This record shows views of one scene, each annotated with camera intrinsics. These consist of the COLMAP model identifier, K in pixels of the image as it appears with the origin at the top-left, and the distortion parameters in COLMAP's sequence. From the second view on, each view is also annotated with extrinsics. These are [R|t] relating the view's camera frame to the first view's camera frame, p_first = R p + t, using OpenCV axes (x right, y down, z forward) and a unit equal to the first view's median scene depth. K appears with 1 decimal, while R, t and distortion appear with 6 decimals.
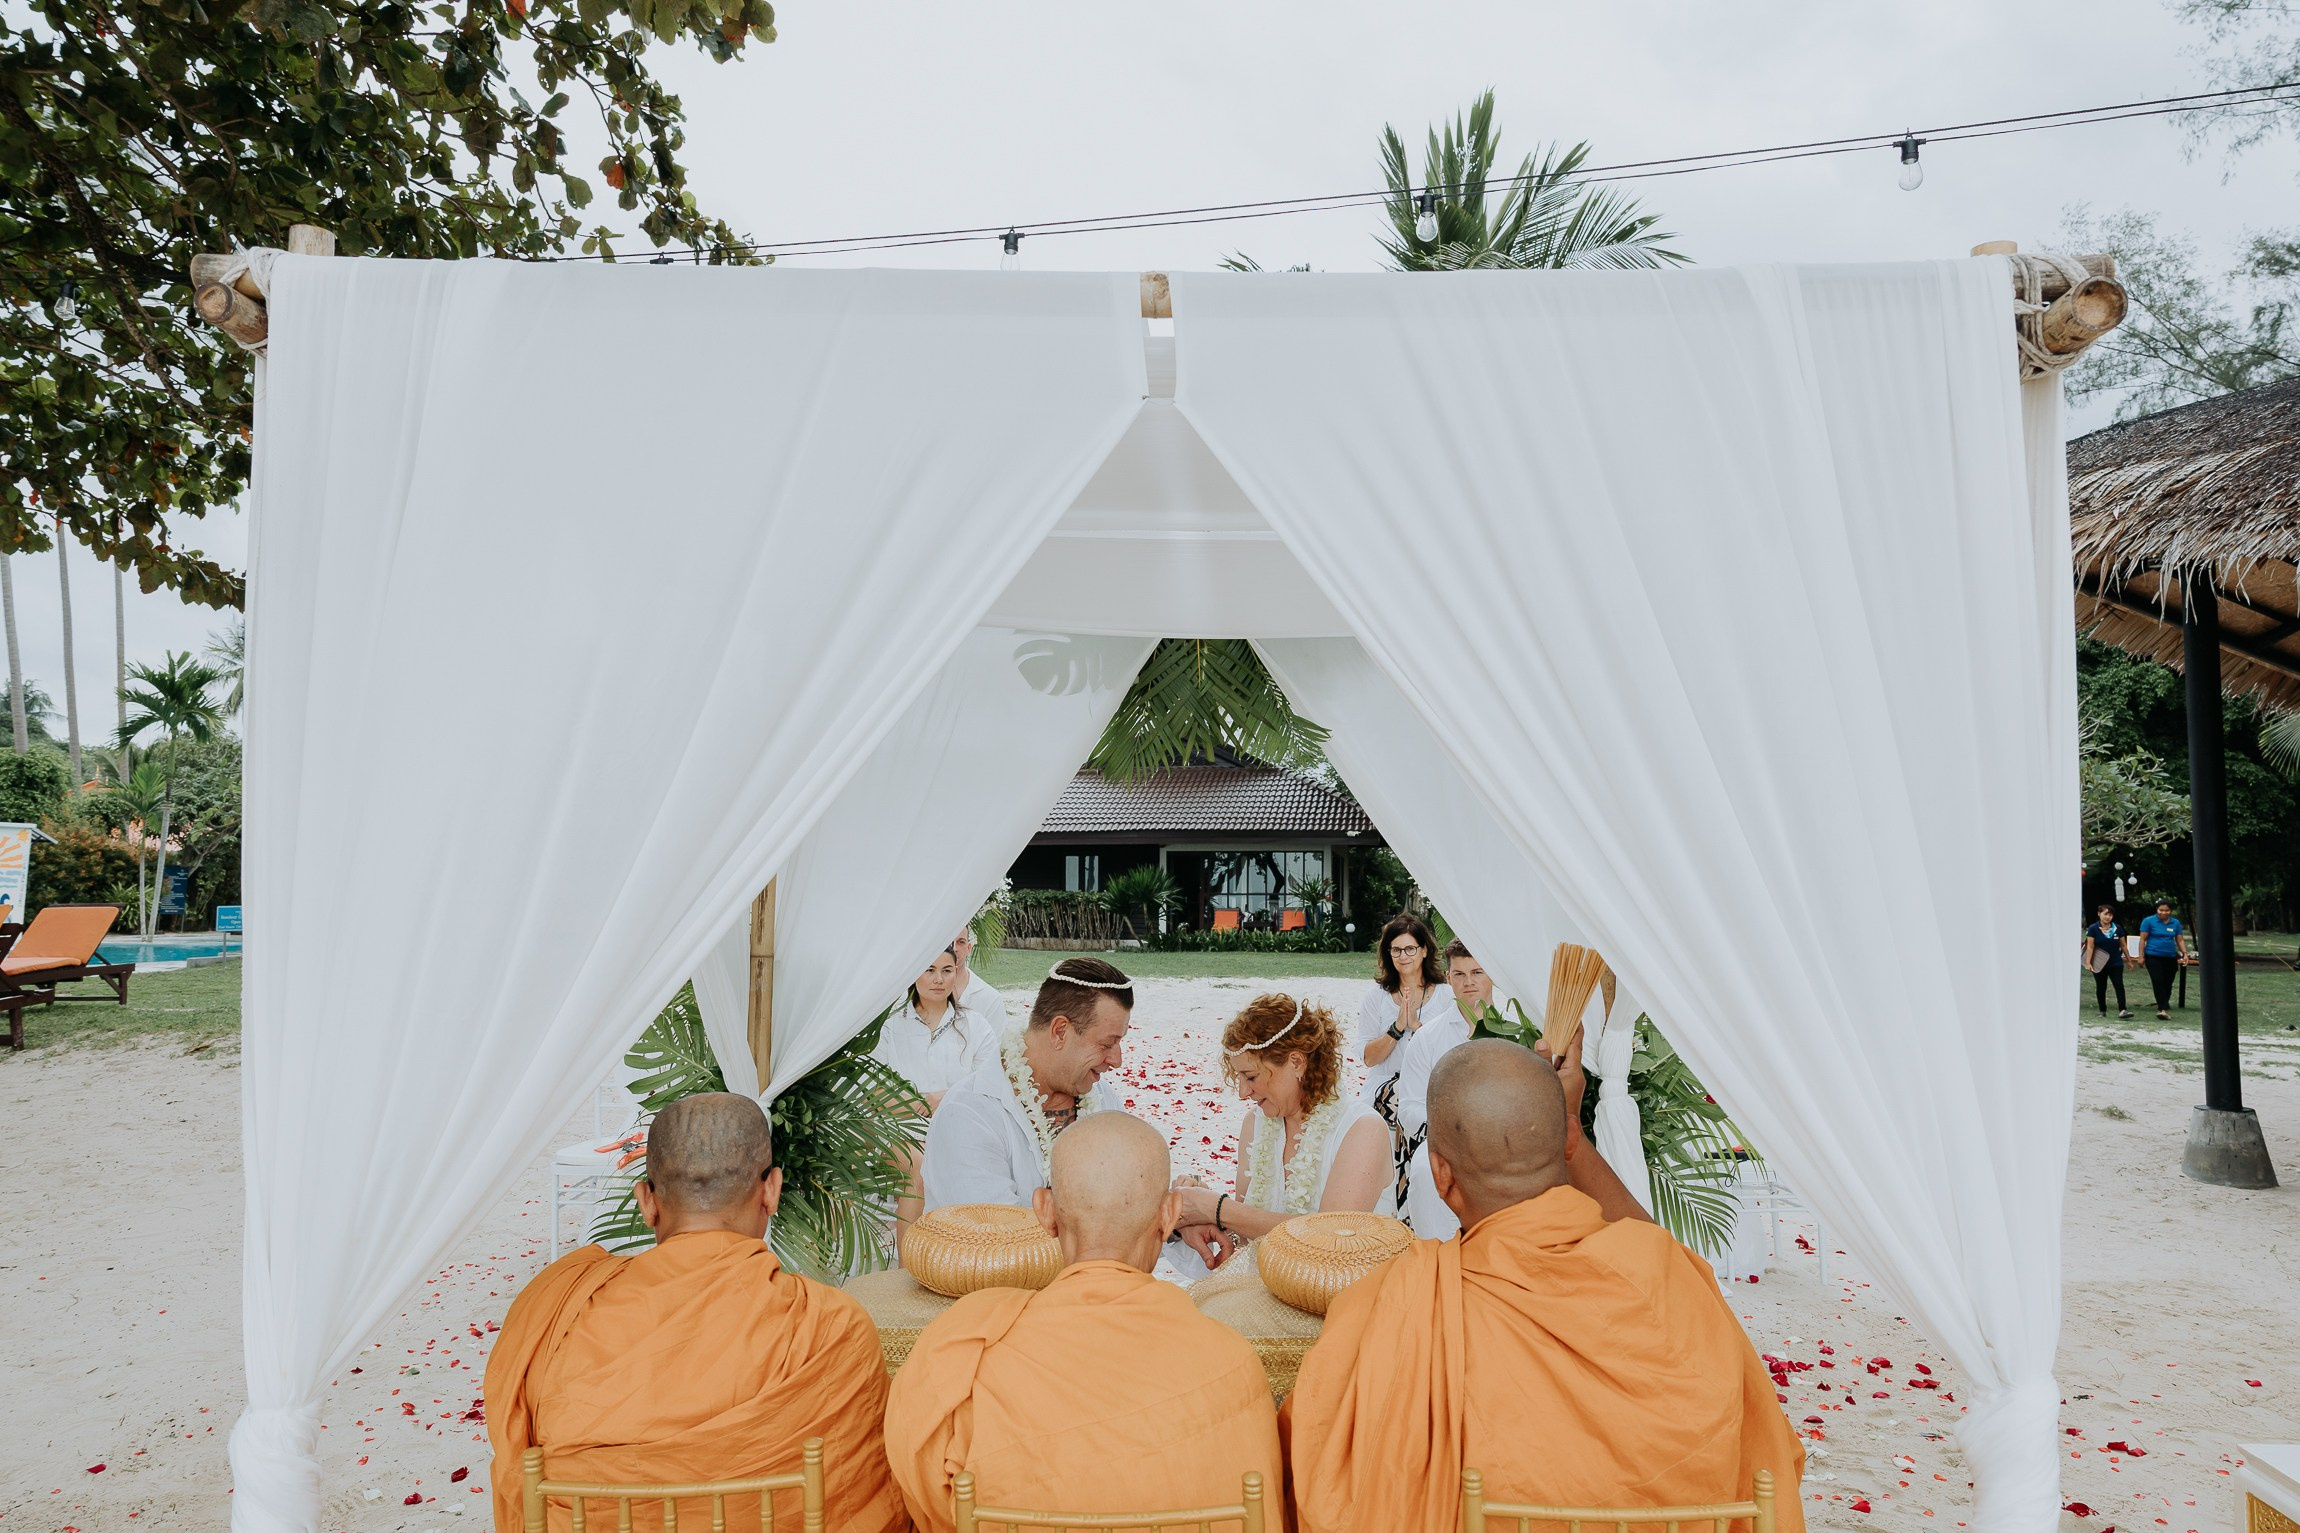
lens RADIAL K [[1529.9, 0, 1183.8], [0, 1529.9, 774.1], [0, 0, 1]] dist [-0.005027, 0.003888]
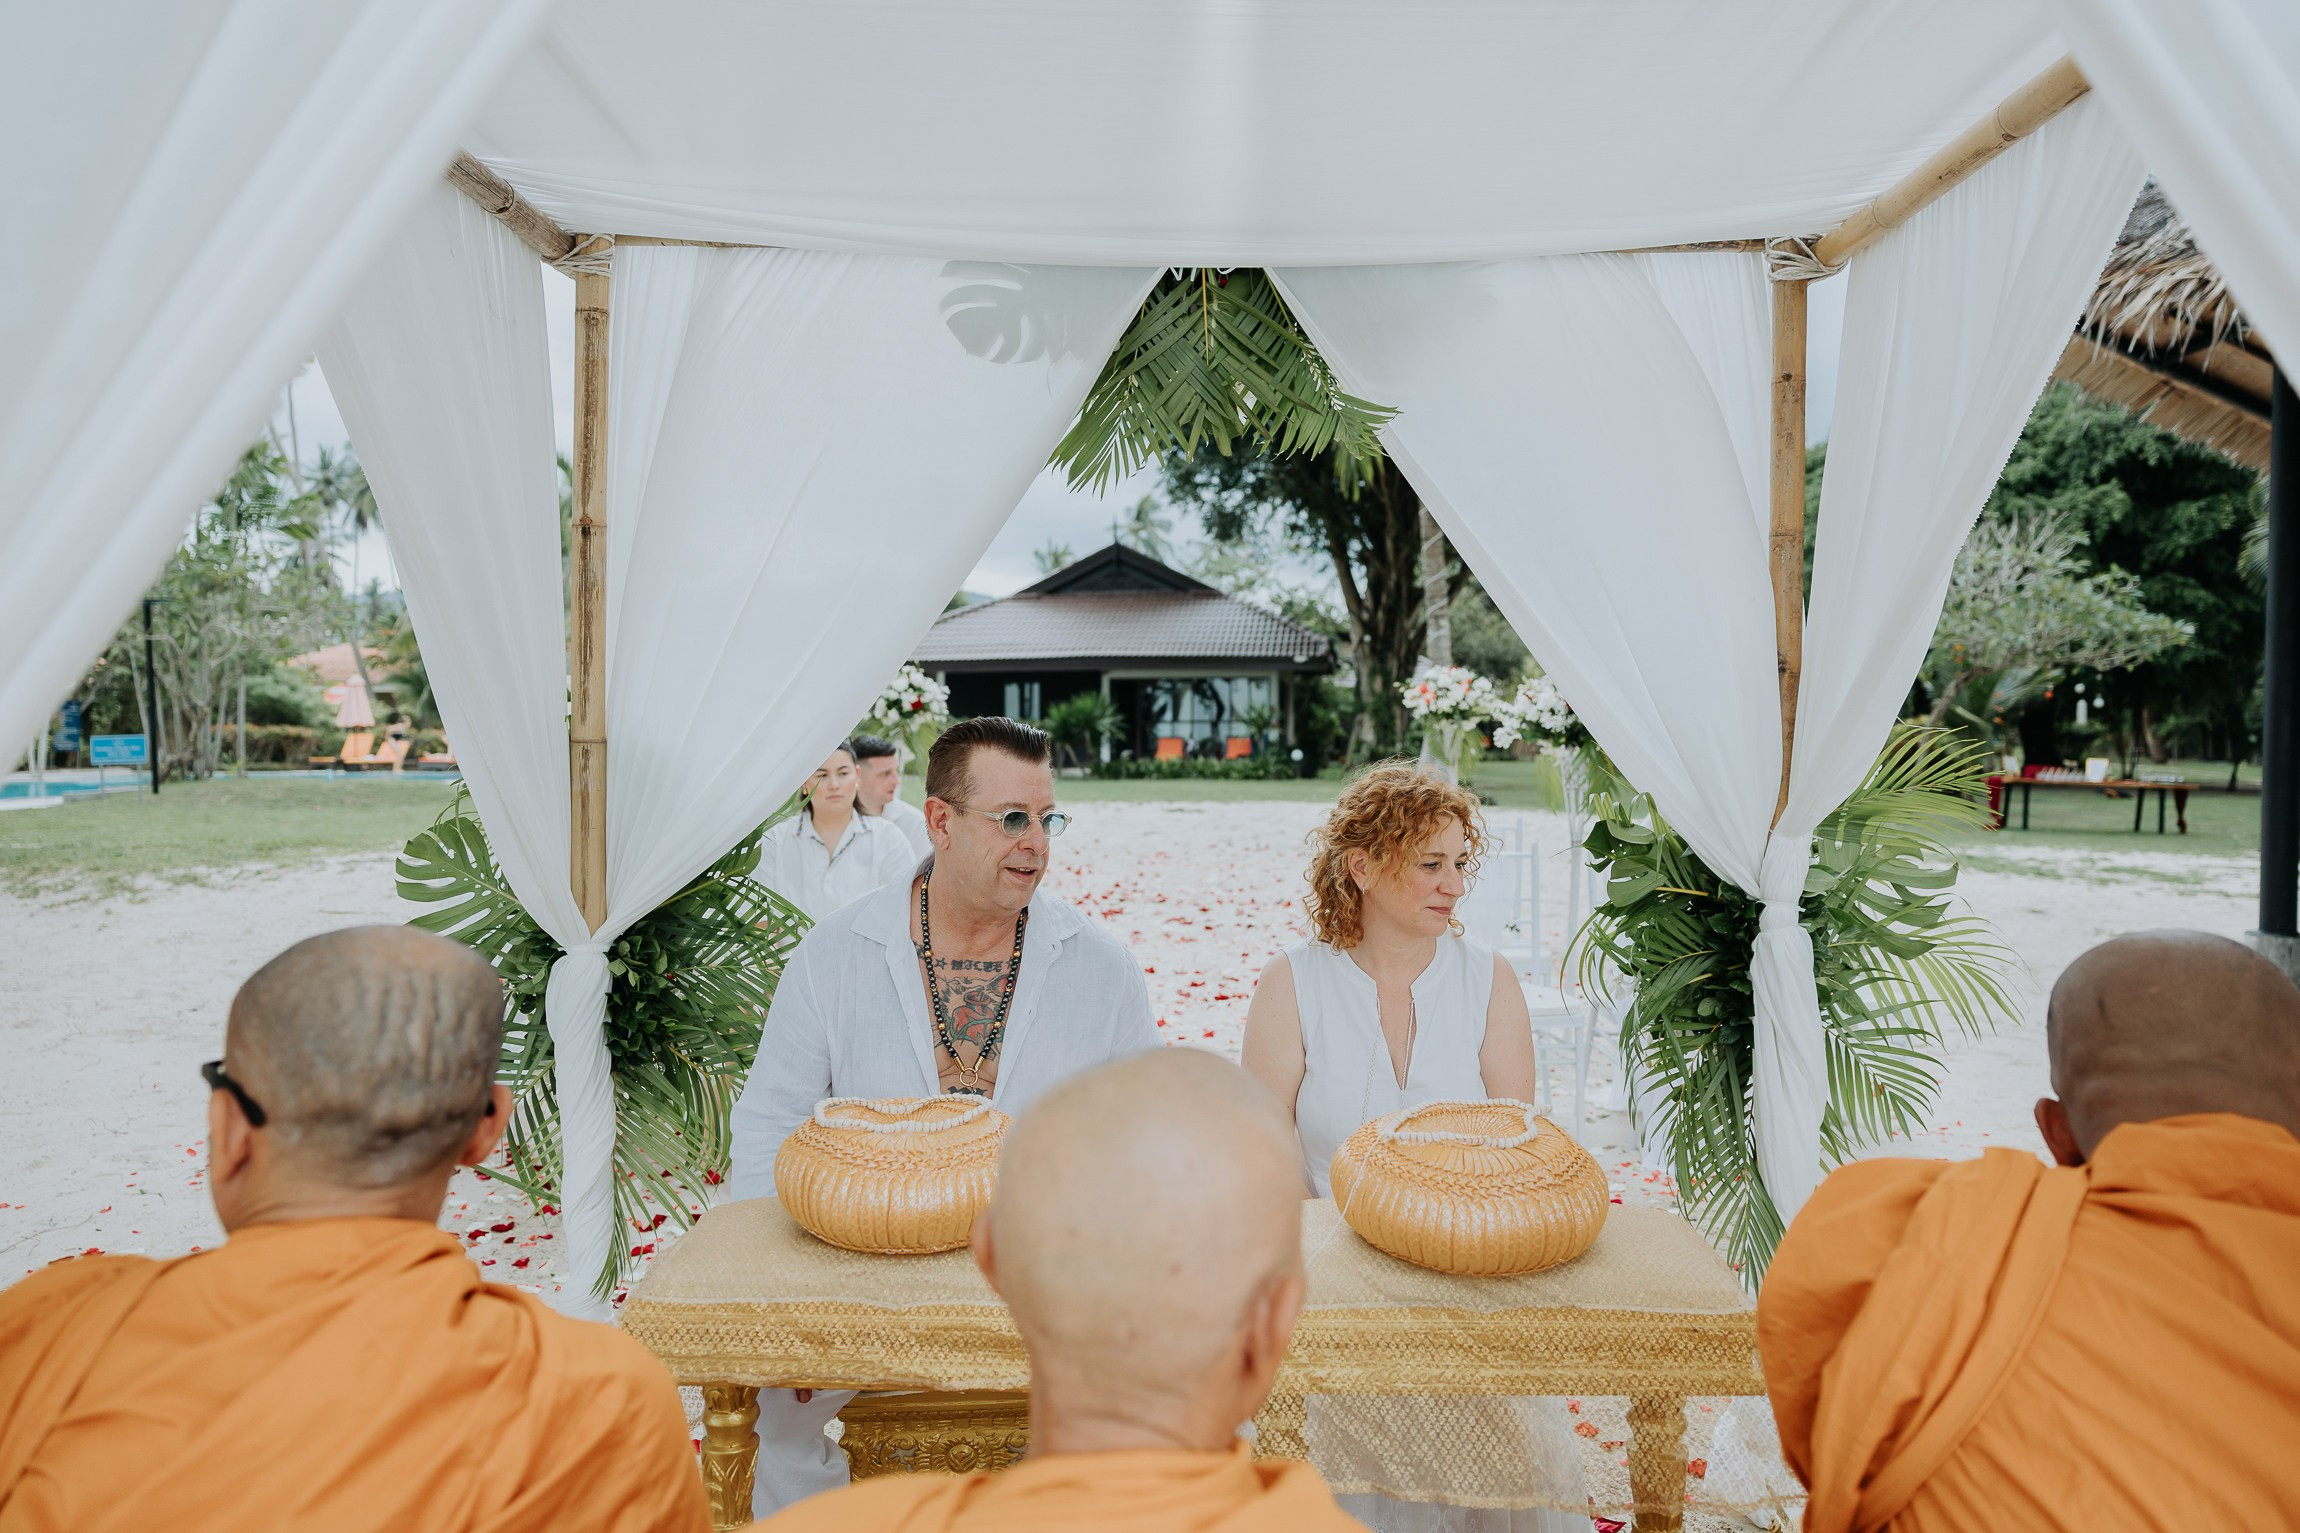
lens RADIAL K [[1529.9, 0, 1162.7], [0, 1529.9, 801.5], [0, 0, 1]] dist [-0.005027, 0.003888]
pose [[0.999605, -0.006203, 0.027401, -0.007745], [0.002731, 0.992153, 0.124997, 0.013998], [-0.027962, -0.124873, 0.991779, 0.067603]]
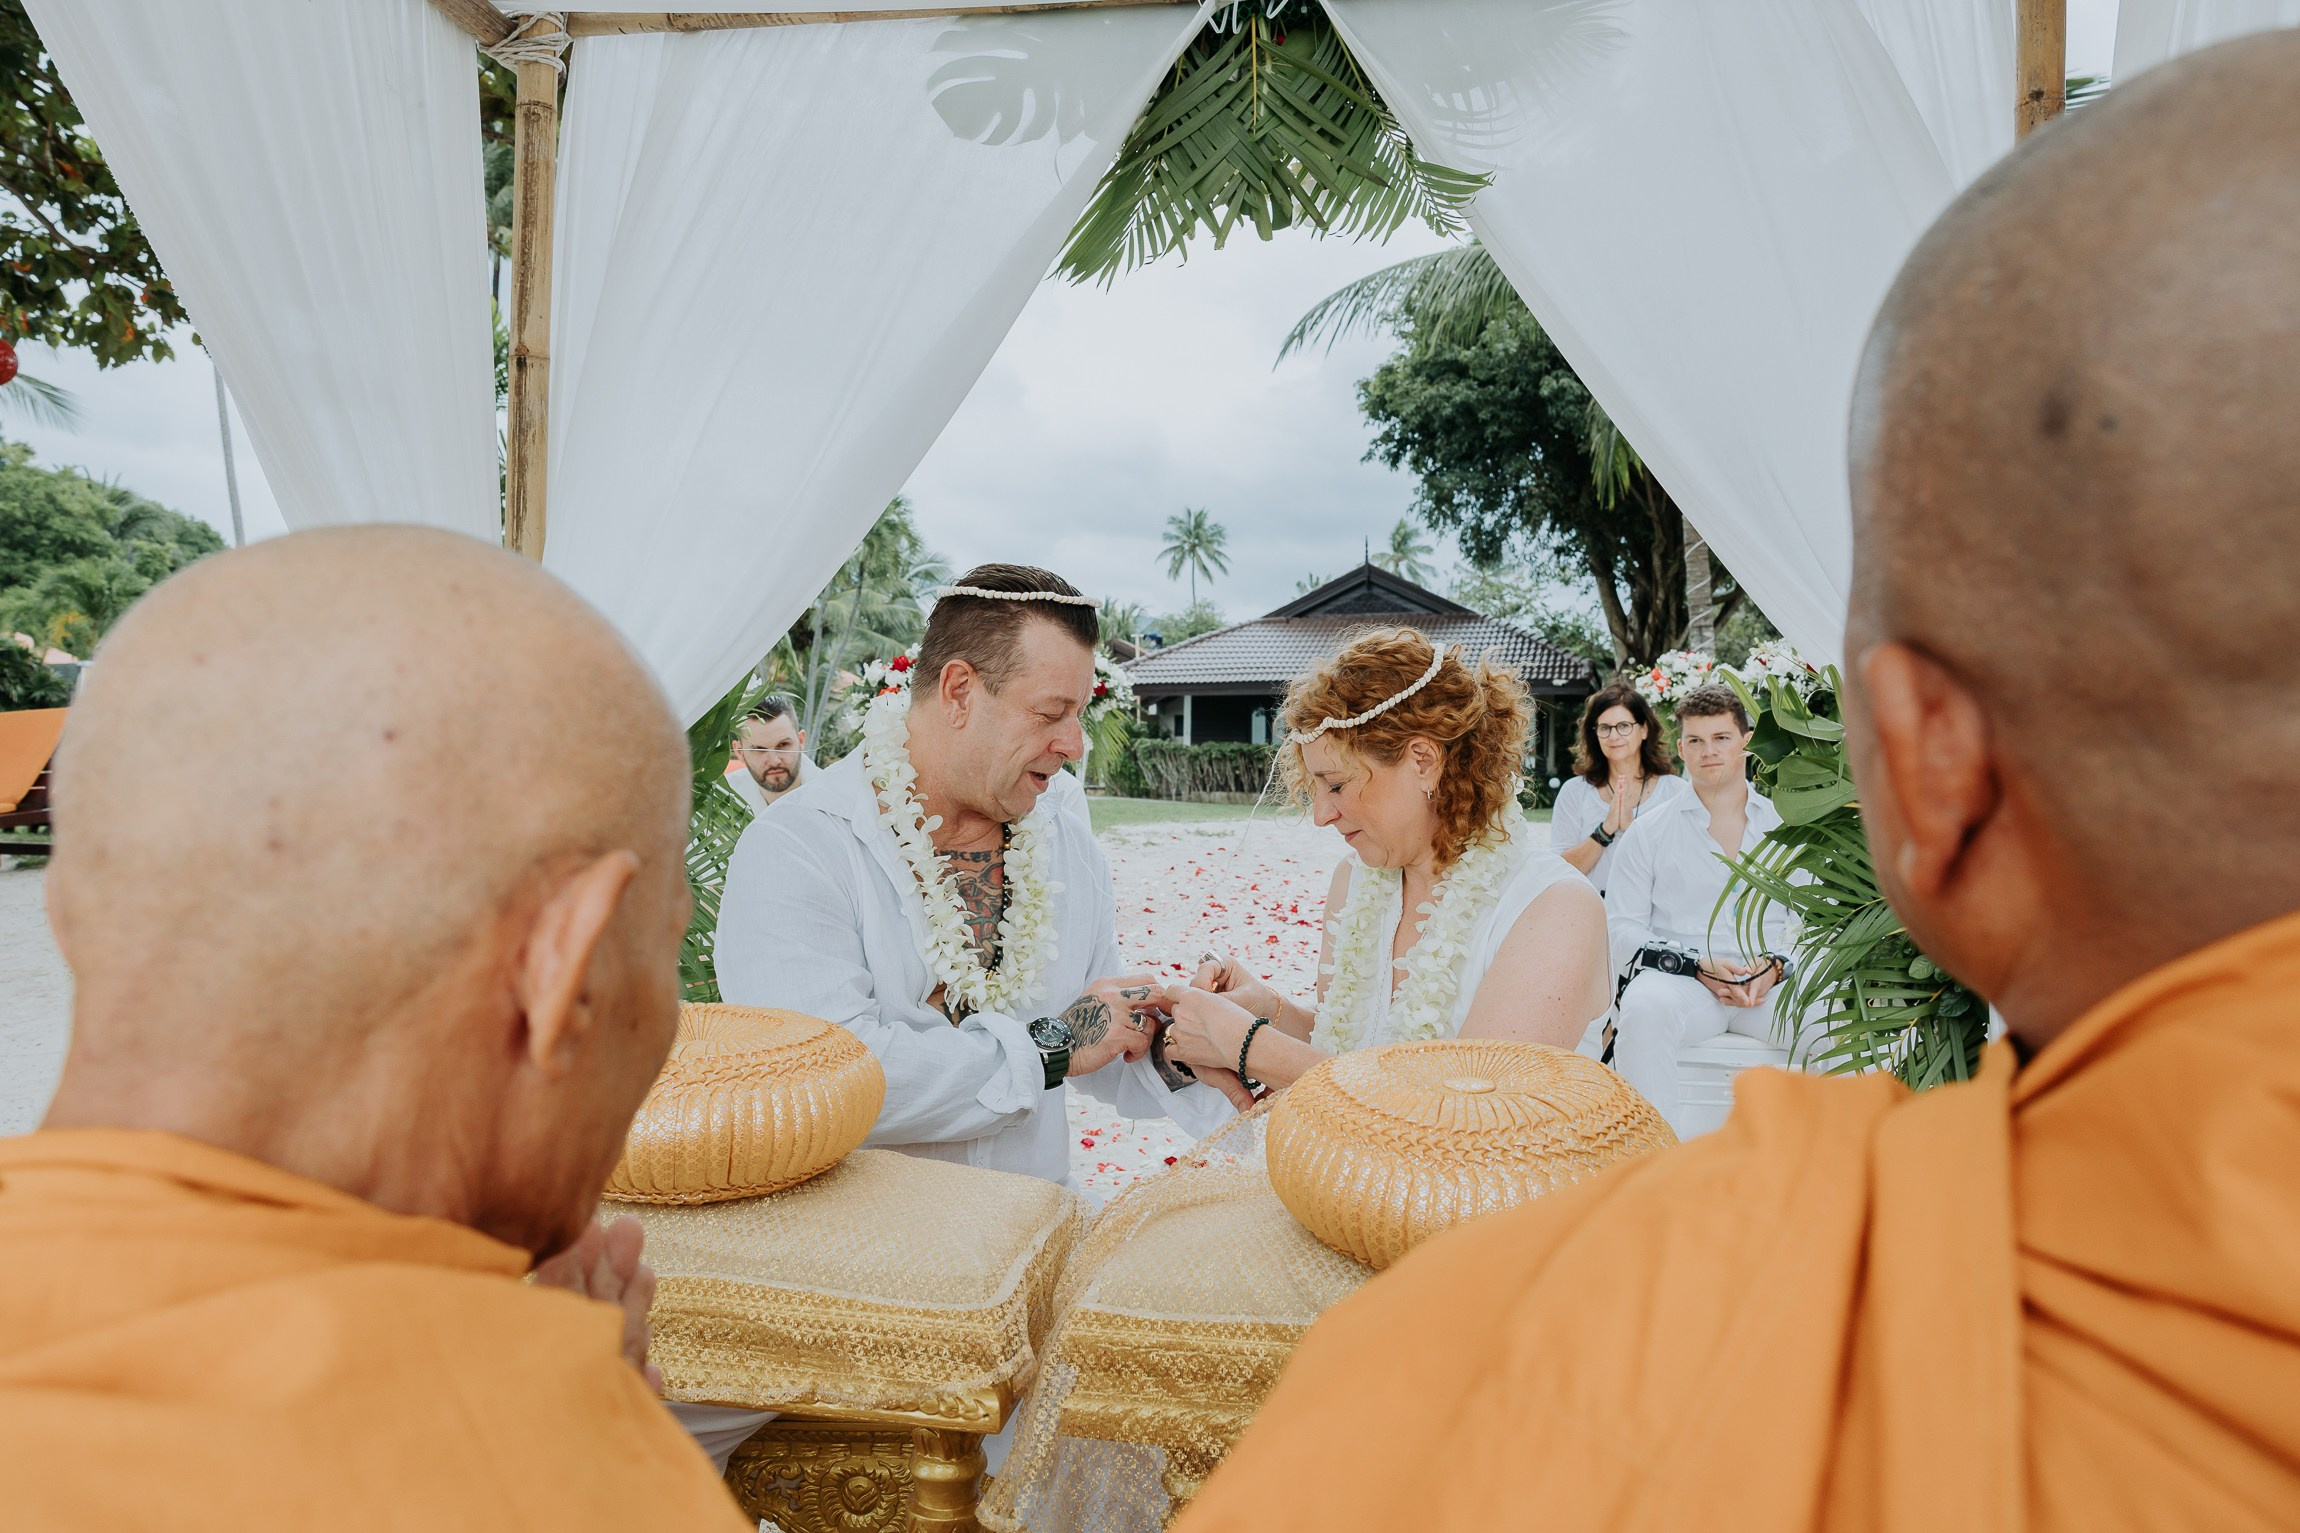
lens RADIAL K [[1529.9, 0, 1164.0], [0, 1529.9, 783.8], [0, 0, 1]] dist [-0.005027, 0.003888]
pose [[0.989726, 0.008602, -0.142717, 0.012358], [0.004473, 0.995837, 0.091038, 0.030399], [0.142906, -0.090741, 0.985568, 0.099419]]
